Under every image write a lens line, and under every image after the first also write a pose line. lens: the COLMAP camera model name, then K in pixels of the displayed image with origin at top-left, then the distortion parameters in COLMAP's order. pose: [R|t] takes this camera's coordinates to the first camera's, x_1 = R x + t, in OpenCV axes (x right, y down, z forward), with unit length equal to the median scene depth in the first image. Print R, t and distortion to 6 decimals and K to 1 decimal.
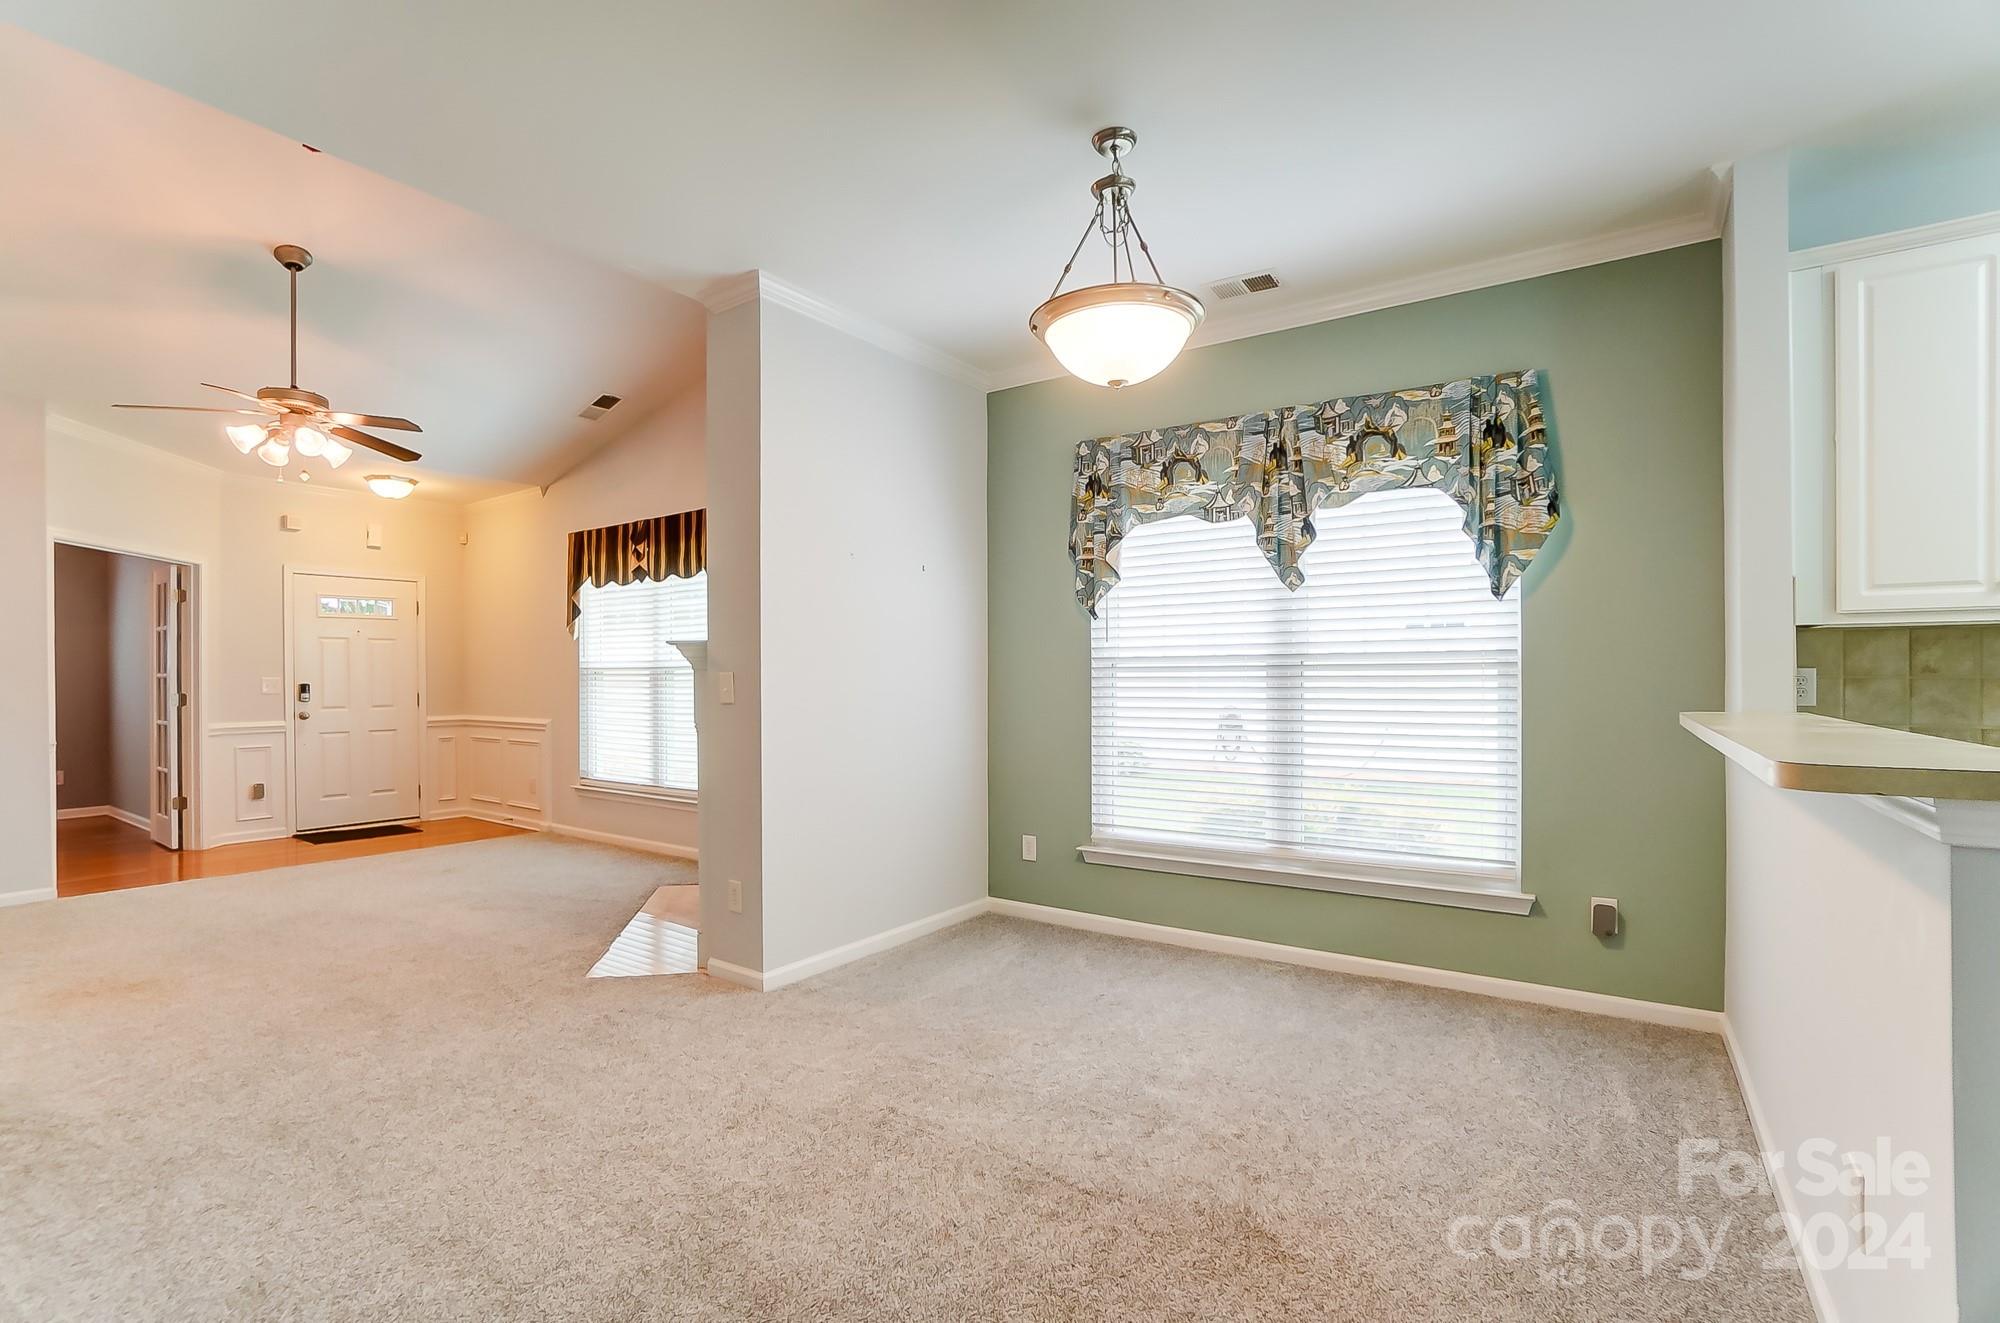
lens RADIAL K [[910.9, 0, 933.3], [0, 910.9, 678.4], [0, 0, 1]] dist [-0.011460, 0.002215]
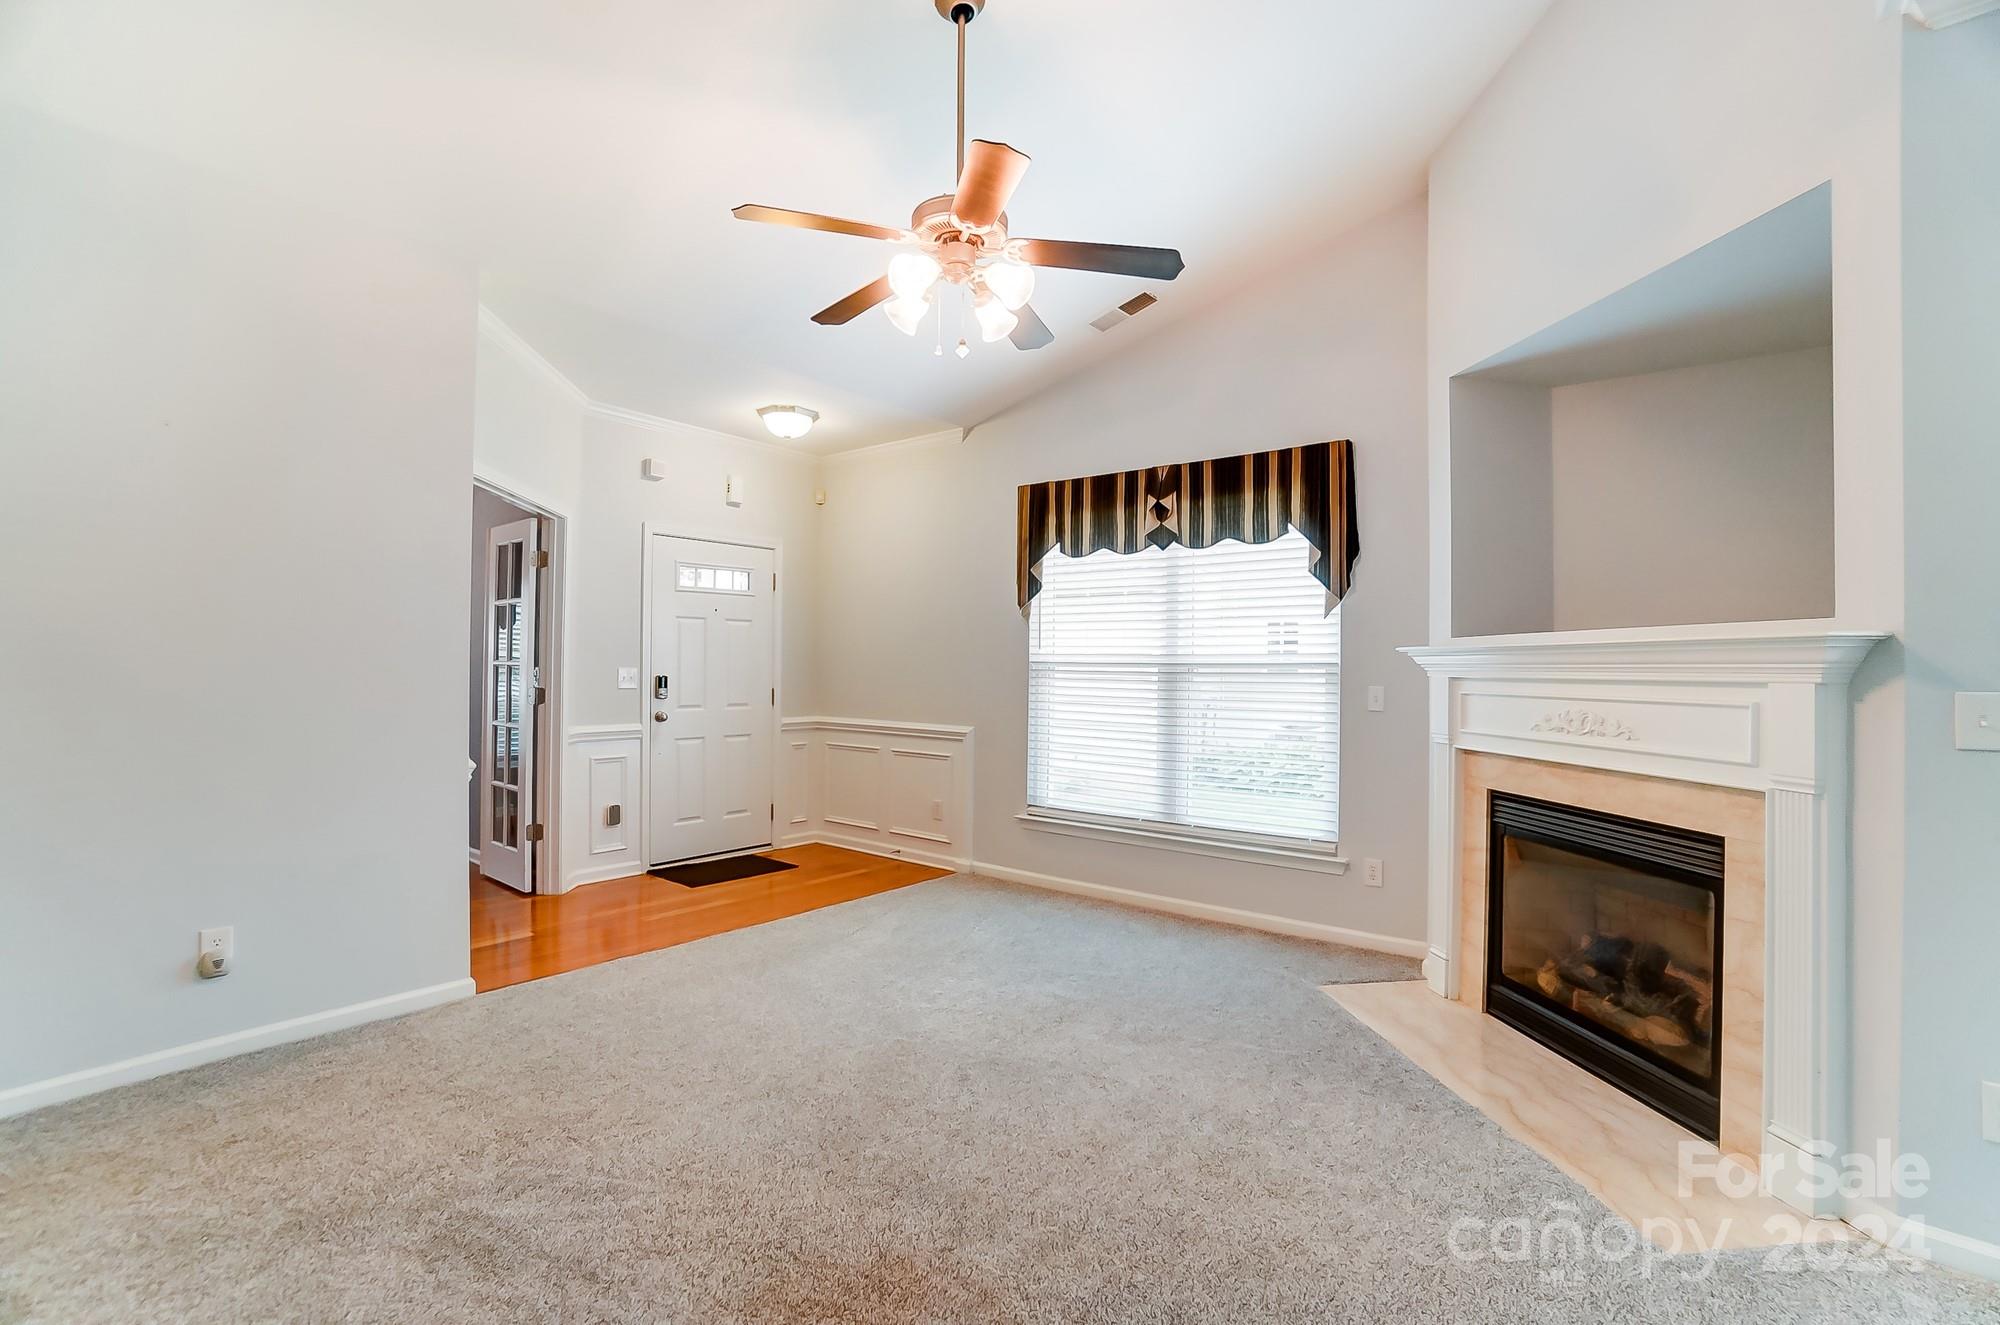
lens RADIAL K [[910.9, 0, 968.5], [0, 910.9, 656.0], [0, 0, 1]] dist [-0.011460, 0.002215]
pose [[0.999298, 0.015358, -0.034182, -0.444325], [-0.015808, 0.999791, -0.012937, -0.005988], [0.033976, 0.013469, 0.999332, 0.249482]]
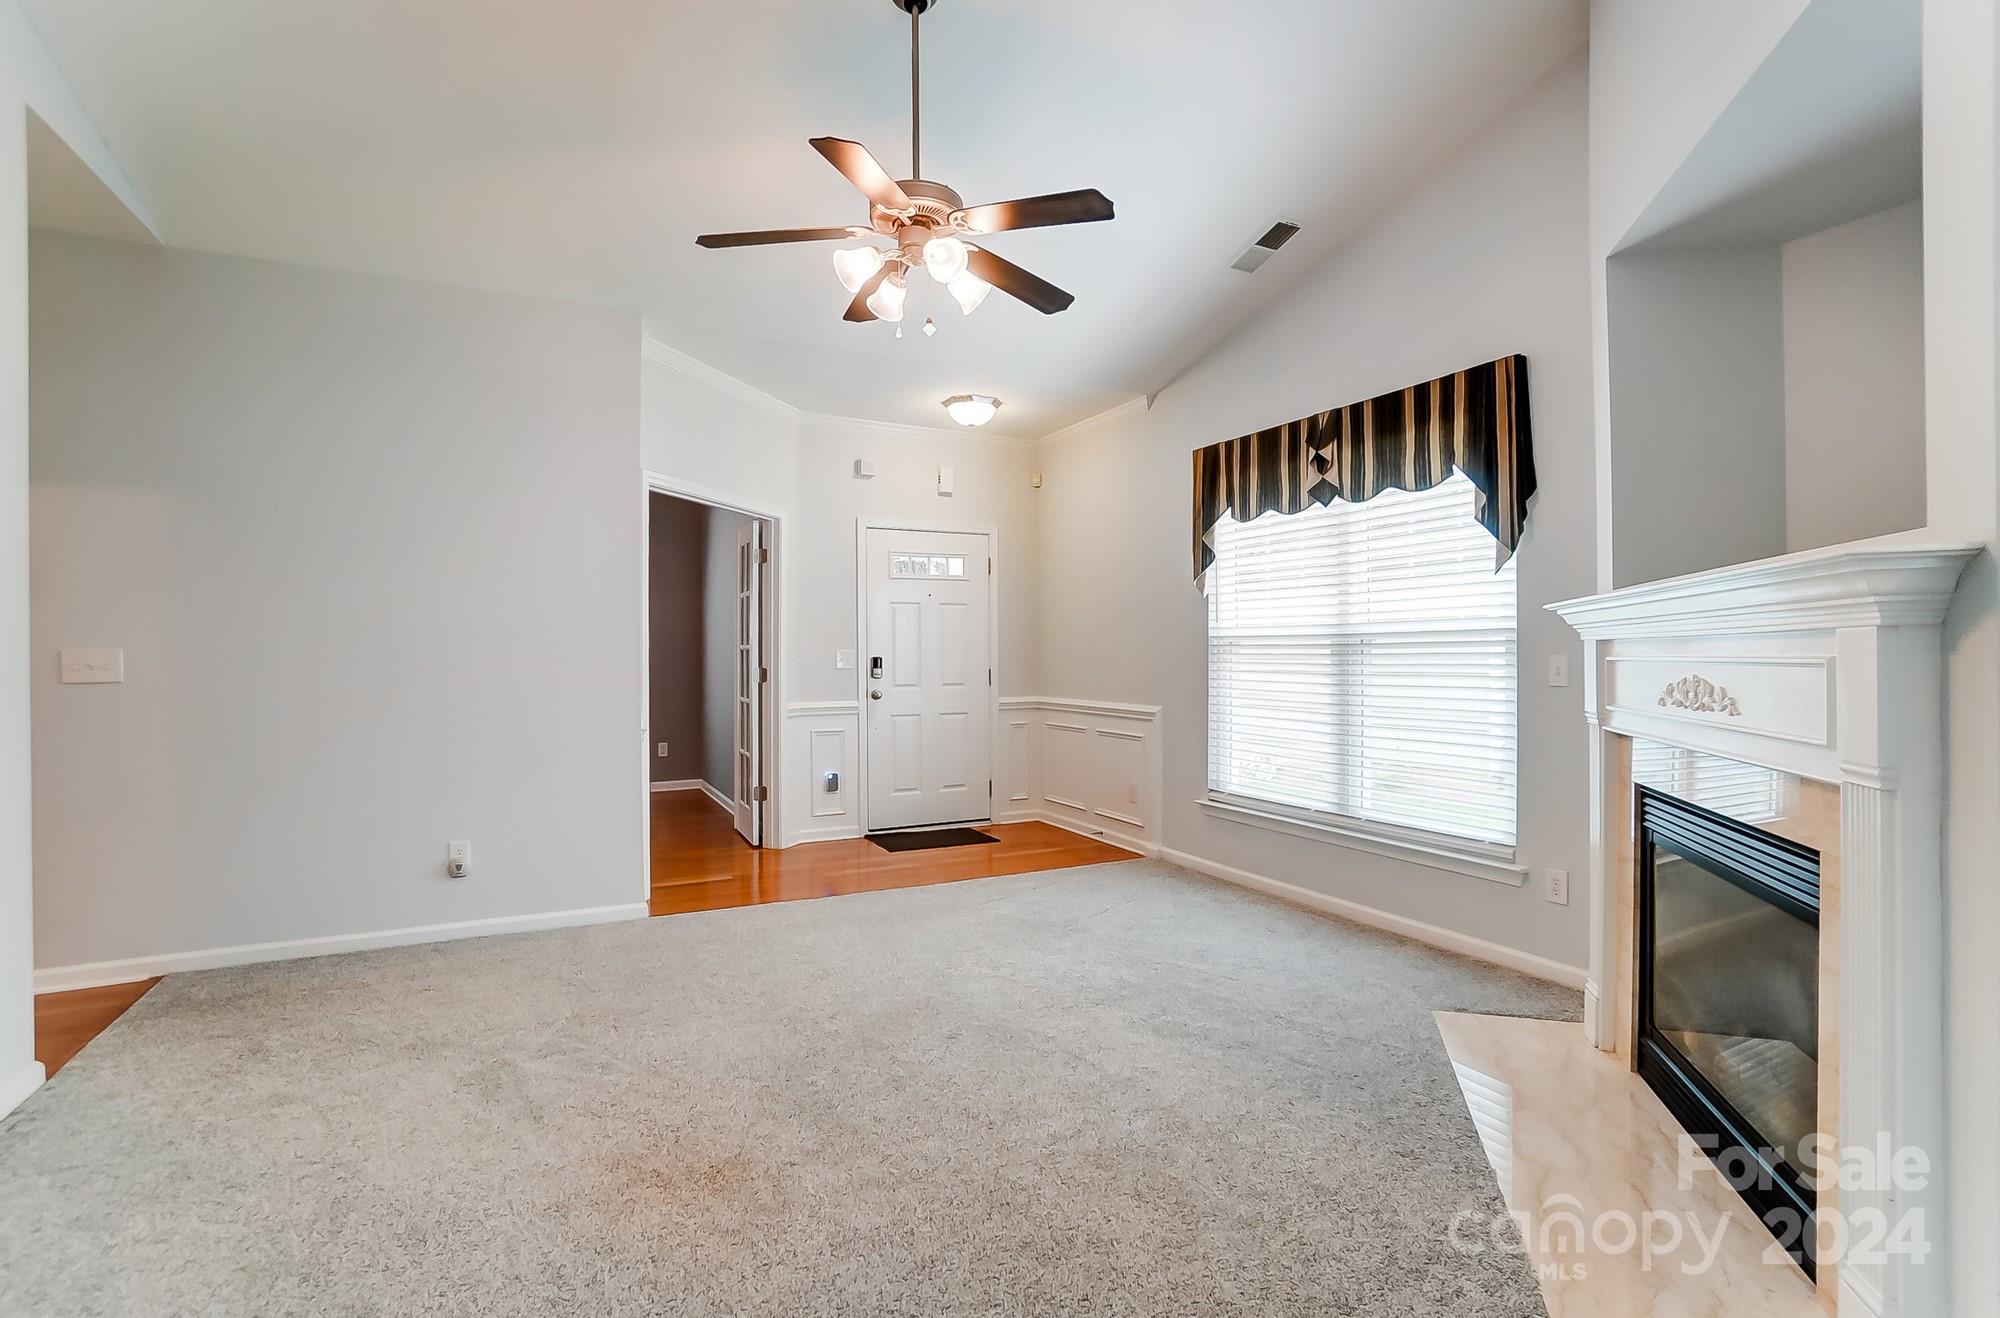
lens RADIAL K [[910.9, 0, 985.1], [0, 910.9, 651.8], [0, 0, 1]] dist [-0.011460, 0.002215]
pose [[0.903003, 0.003094, -0.429622, -0.255399], [-0.003952, 0.999992, -0.001104, 0.002230], [0.429615, 0.002695, 0.903008, 0.293959]]
